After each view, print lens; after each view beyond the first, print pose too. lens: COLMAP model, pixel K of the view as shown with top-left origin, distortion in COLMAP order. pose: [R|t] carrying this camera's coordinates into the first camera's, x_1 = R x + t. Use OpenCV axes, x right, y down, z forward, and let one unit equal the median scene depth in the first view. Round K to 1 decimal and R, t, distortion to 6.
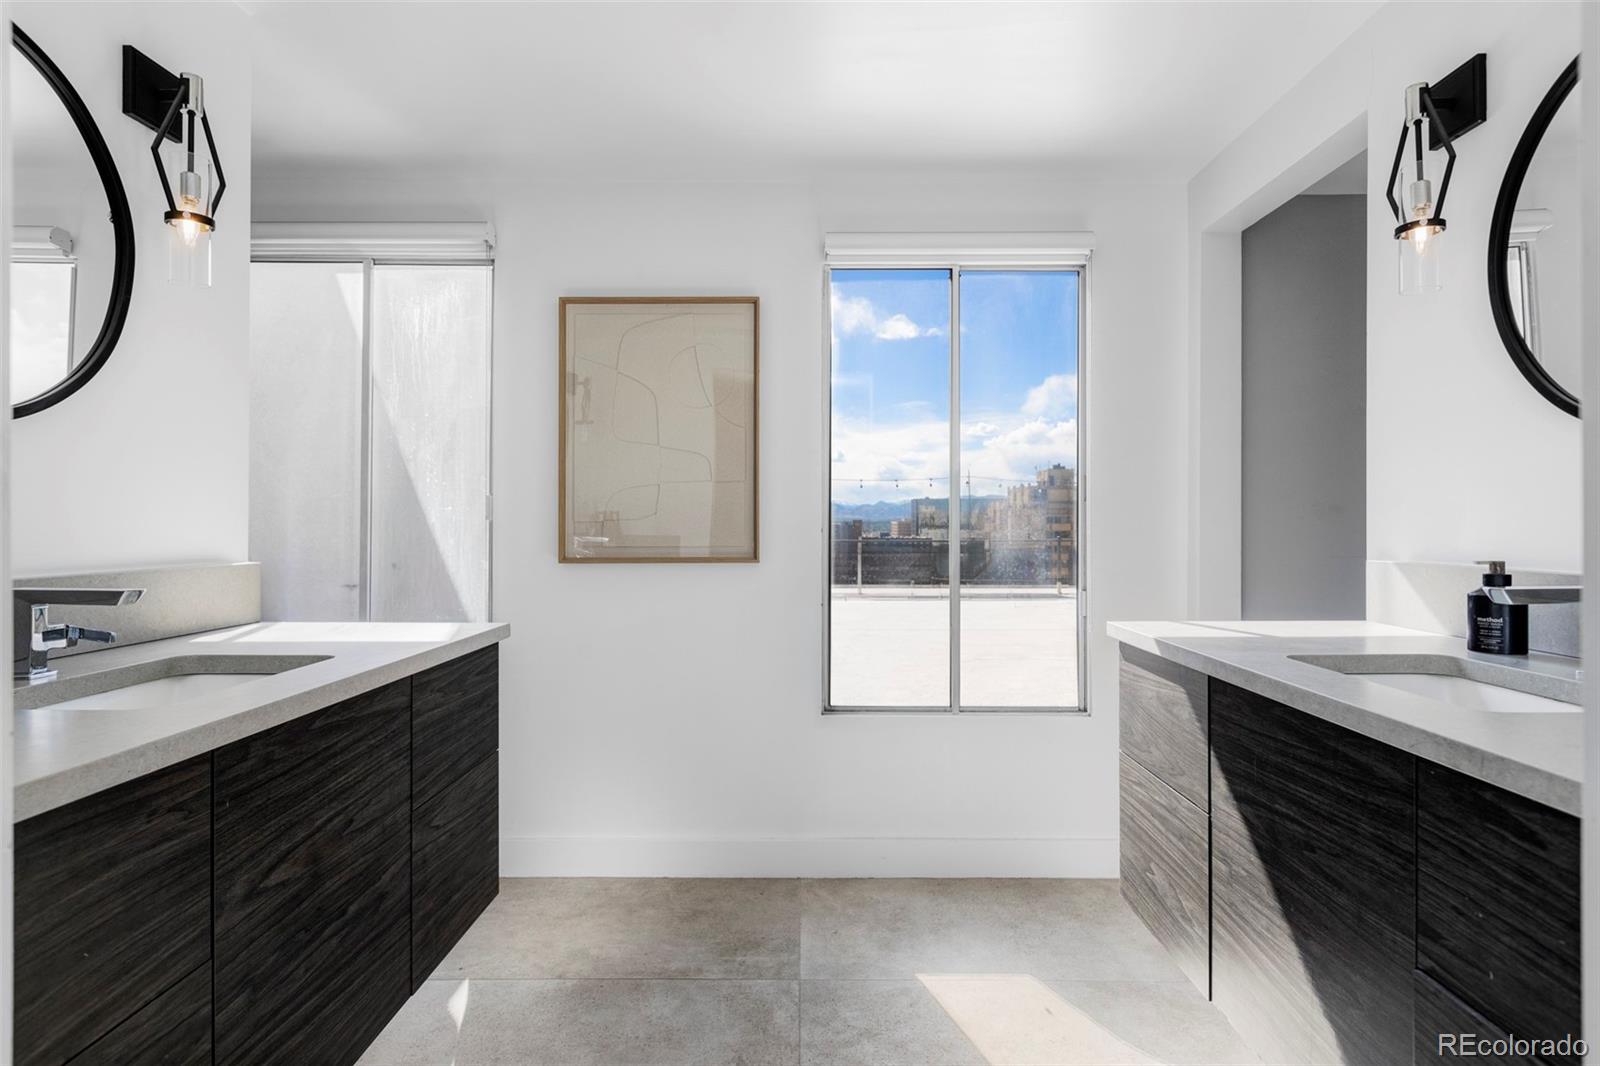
lens RADIAL K [[825.8, 0, 804.5], [0, 825.8, 519.8], [0, 0, 1]] dist [-0.014275, 0.000824]
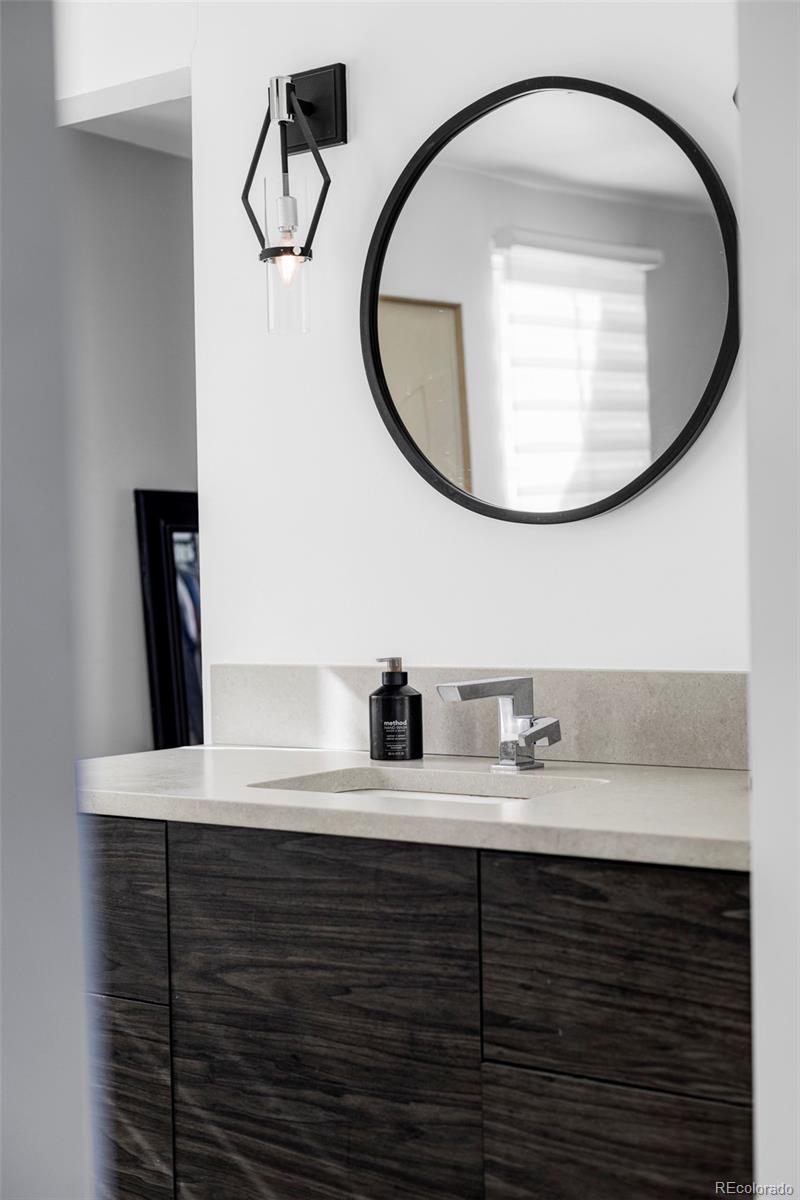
lens RADIAL K [[1720.2, 0, 399.9], [0, 1720.2, 600.6], [0, 0, 1]] dist [0.000673, 0.000000]
pose [[0.589537, -0.016505, 0.807573, -0.946868], [0.014644, 0.999845, 0.009744, -0.042733], [-0.807609, 0.006082, 0.589687, -0.168181]]
